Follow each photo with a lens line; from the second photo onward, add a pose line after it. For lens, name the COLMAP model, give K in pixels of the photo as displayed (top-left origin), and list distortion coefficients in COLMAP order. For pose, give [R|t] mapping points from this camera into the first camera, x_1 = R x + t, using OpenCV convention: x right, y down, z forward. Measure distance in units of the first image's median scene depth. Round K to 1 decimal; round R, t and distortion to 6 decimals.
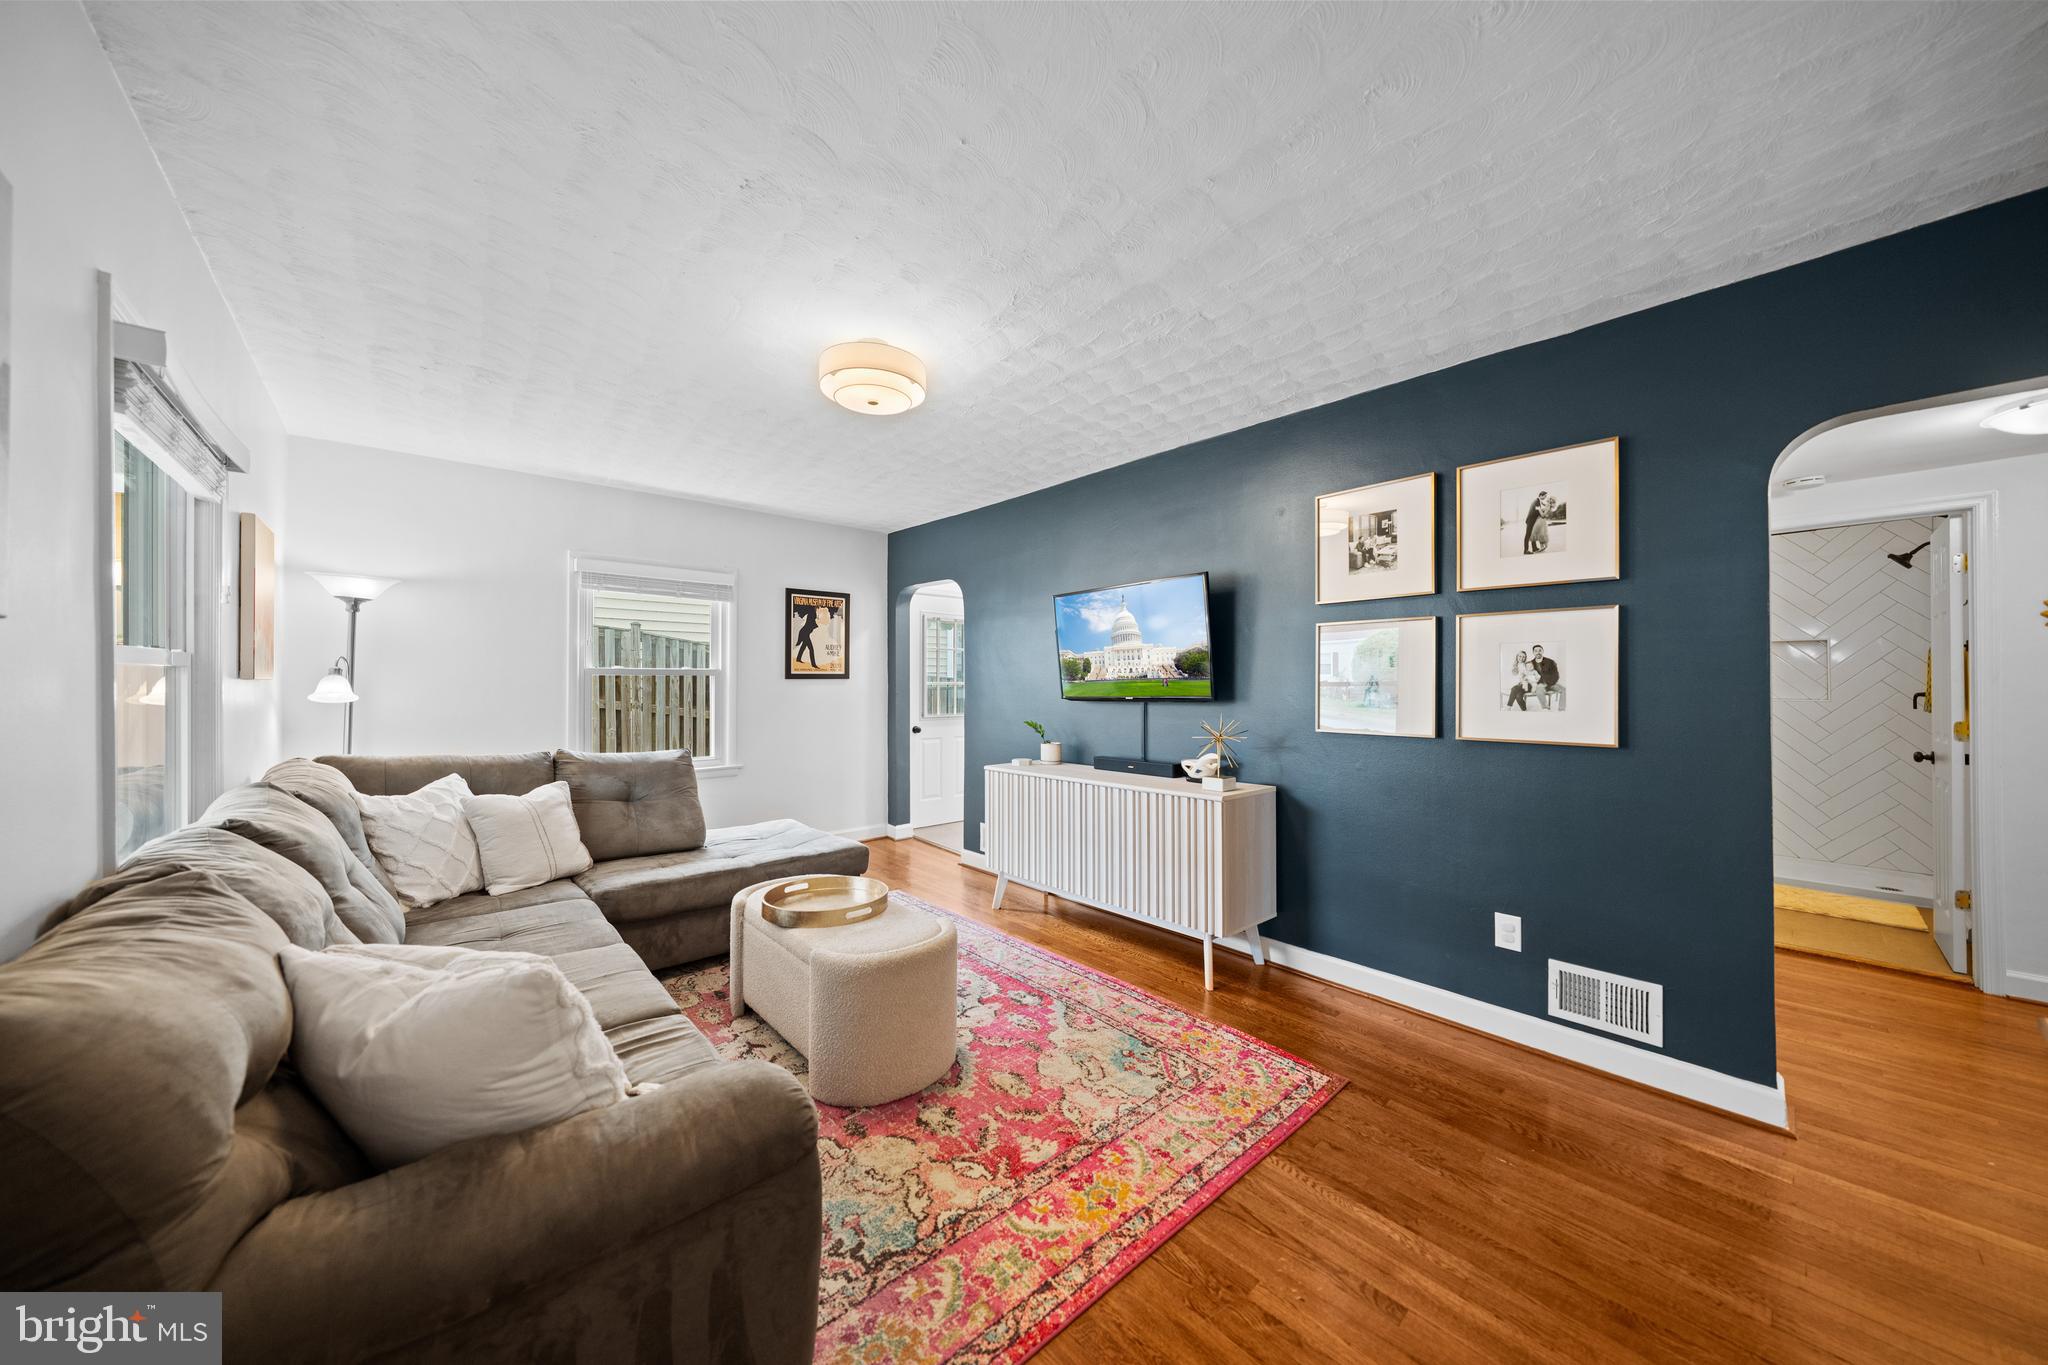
lens RADIAL K [[704.5, 0, 1028.8], [0, 704.5, 684.3], [0, 0, 1]] dist [-0.001869, 0.000286]
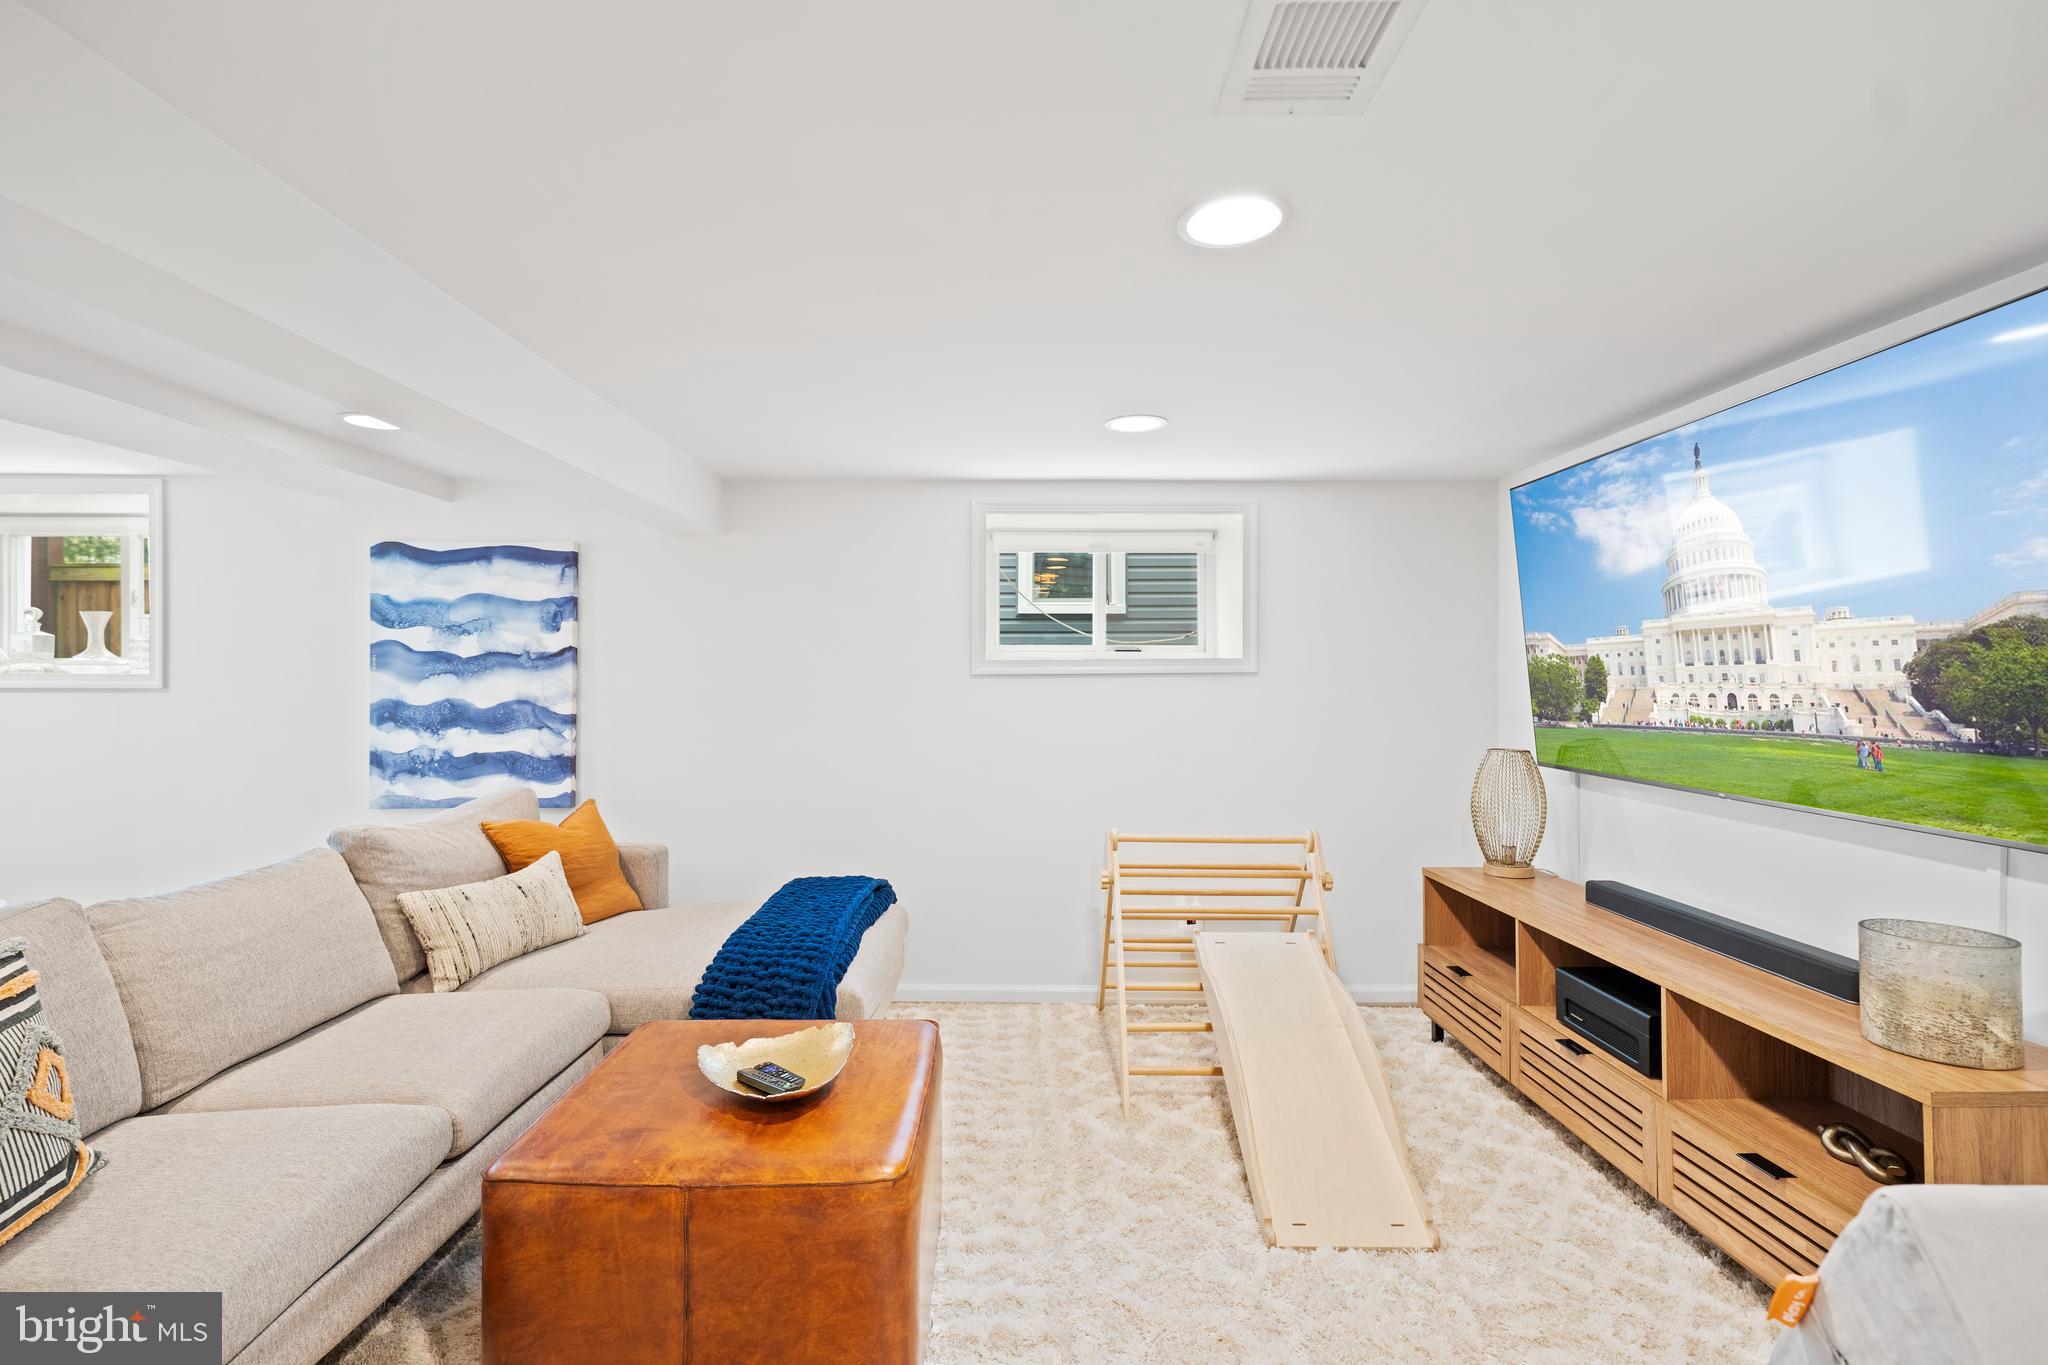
lens RADIAL K [[937.1, 0, 998.0], [0, 937.1, 694.7], [0, 0, 1]] dist [-0.014163, -0.000880]
pose [[0.747737, 0.017056, -0.663776, 0.223105], [-0.007783, 0.999826, 0.016923, -0.034442], [0.663950, -0.007488, 0.747740, 0.673536]]
